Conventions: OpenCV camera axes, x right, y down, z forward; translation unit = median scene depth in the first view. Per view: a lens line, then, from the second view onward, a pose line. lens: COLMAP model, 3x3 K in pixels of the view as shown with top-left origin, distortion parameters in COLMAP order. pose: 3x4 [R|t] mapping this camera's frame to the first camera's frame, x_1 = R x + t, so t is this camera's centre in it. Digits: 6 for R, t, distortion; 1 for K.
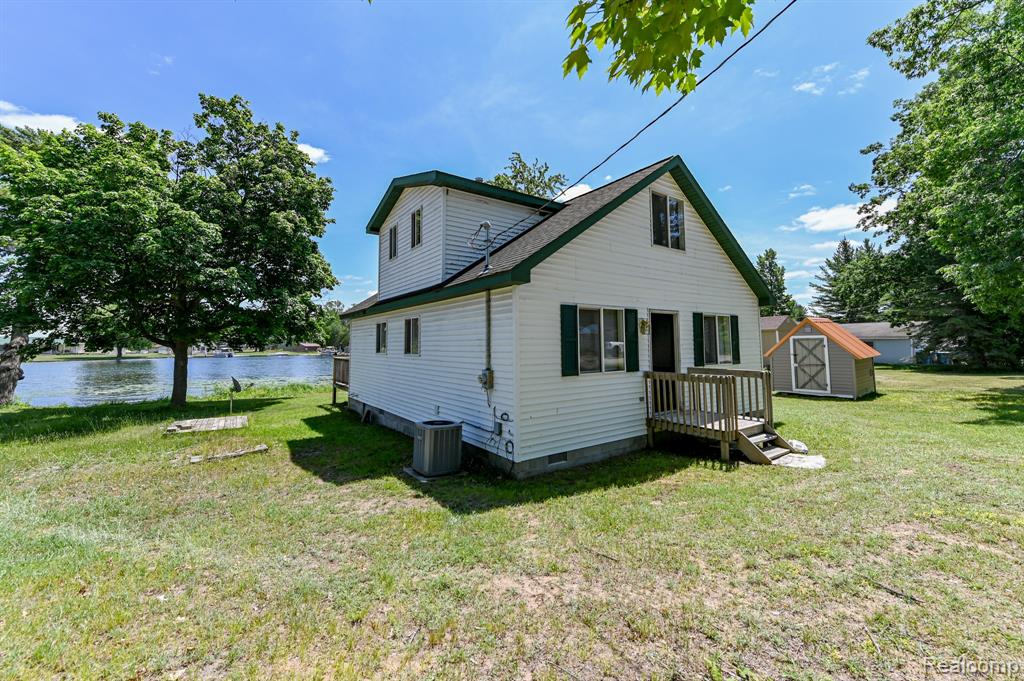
lens RADIAL K [[409.7, 0, 514.3], [0, 409.7, 314.6], [0, 0, 1]] dist [0.016693, 0.000147]
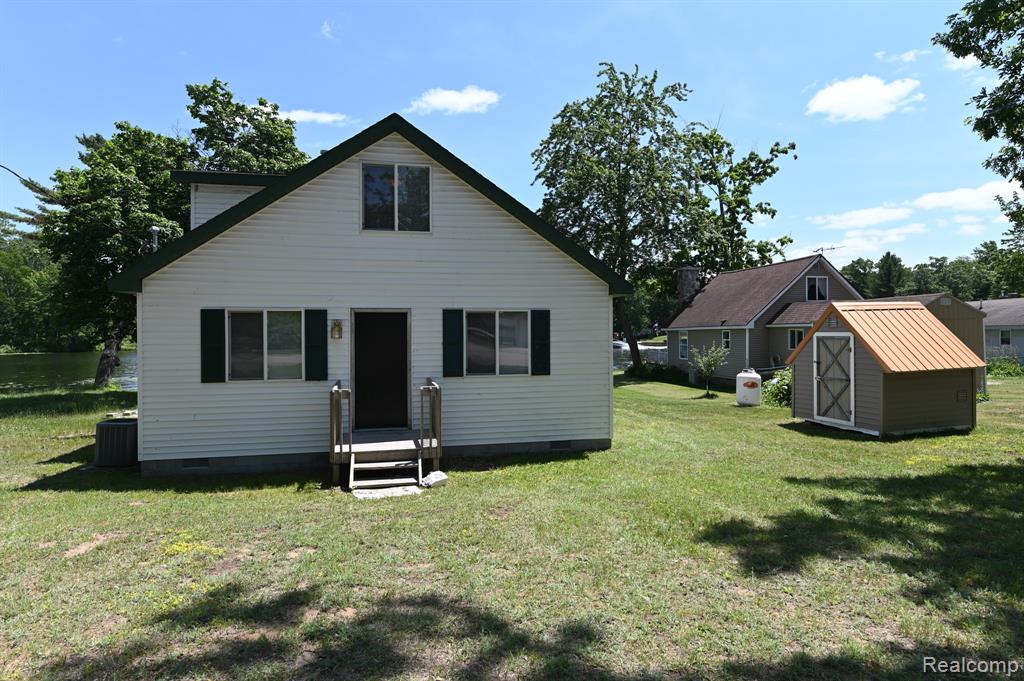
lens RADIAL K [[566.0, 0, 511.8], [0, 566.0, 336.3], [0, 0, 1]] dist [-0.001034, -0.000501]
pose [[0.913143, 0.010254, -0.407510, 0.996234], [0.024986, 0.996396, 0.081060, -0.037694], [0.406873, -0.084201, 0.909596, 0.057589]]
